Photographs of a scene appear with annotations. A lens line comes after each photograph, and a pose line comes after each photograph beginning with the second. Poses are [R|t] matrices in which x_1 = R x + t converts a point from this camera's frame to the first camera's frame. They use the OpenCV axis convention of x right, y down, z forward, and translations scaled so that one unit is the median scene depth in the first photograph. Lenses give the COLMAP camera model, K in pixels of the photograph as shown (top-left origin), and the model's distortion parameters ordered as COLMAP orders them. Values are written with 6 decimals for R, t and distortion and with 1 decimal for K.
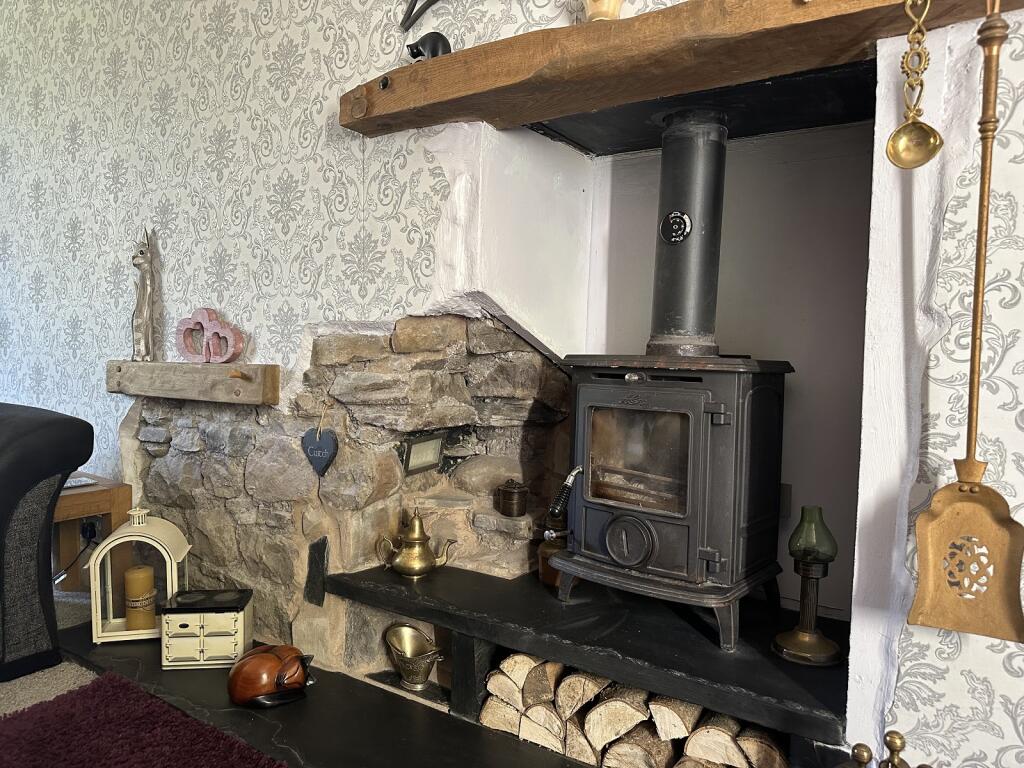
lens RADIAL K [[729.5, 0, 509.4], [0, 729.5, 384.1], [0, 0, 1]] dist [0.023192, -0.031781]
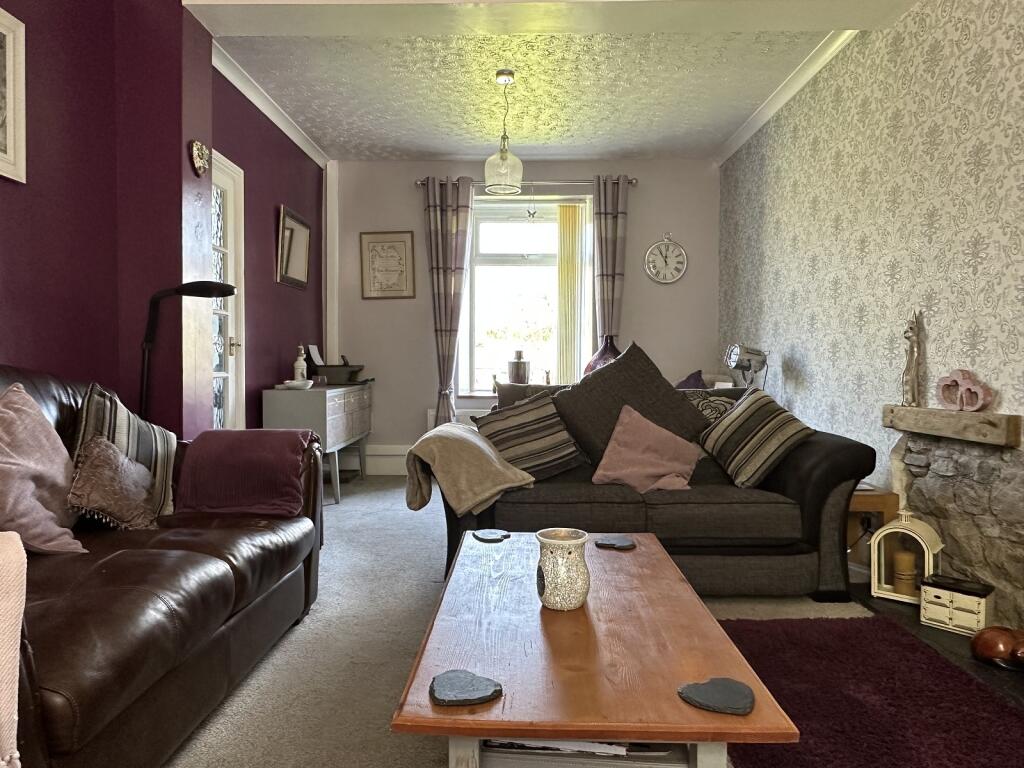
lens RADIAL K [[683.5, 0, 506.6], [0, 683.5, 384.0], [0, 0, 1]] dist [-0.010967, 0.006050]
pose [[0.556048, 0.006926, -0.831121, 0.163063], [-0.037313, 0.999165, -0.016637, -0.025754], [0.830312, 0.040263, 0.555842, -0.391617]]
